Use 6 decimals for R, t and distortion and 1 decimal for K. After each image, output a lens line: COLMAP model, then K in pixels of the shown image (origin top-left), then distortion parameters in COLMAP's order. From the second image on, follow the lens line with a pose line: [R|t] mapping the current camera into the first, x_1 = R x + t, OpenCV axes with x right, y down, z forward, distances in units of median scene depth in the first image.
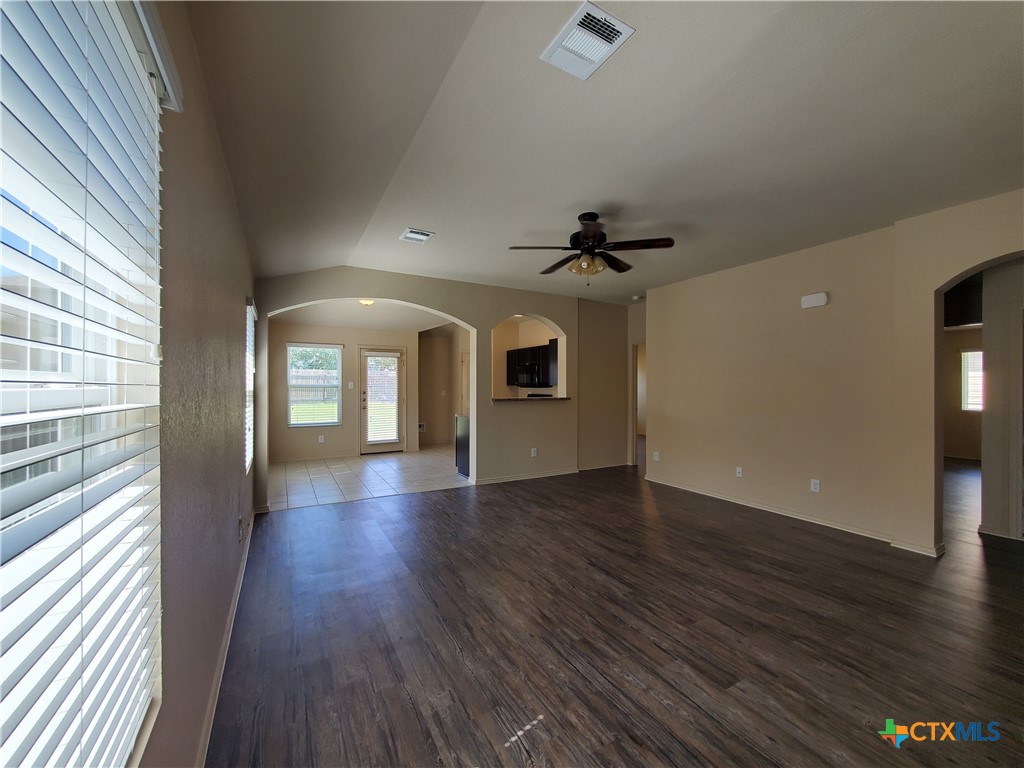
lens RADIAL K [[406.6, 0, 509.5], [0, 406.6, 384.8], [0, 0, 1]] dist [0.001696, -0.000941]
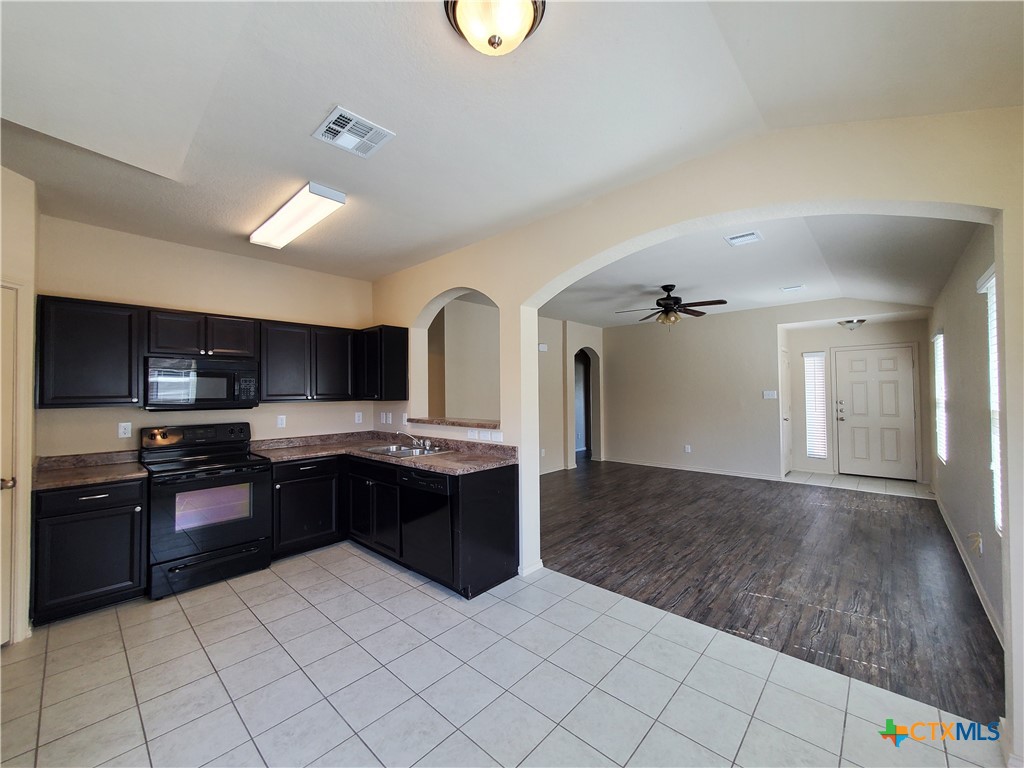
lens RADIAL K [[406.6, 0, 509.5], [0, 406.6, 384.8], [0, 0, 1]] dist [0.001696, -0.000941]
pose [[-0.307890, 0.015953, 0.951288, -1.001760], [0.006485, 0.999871, -0.014669, -0.023132], [-0.951400, 0.001653, -0.307953, 1.911647]]
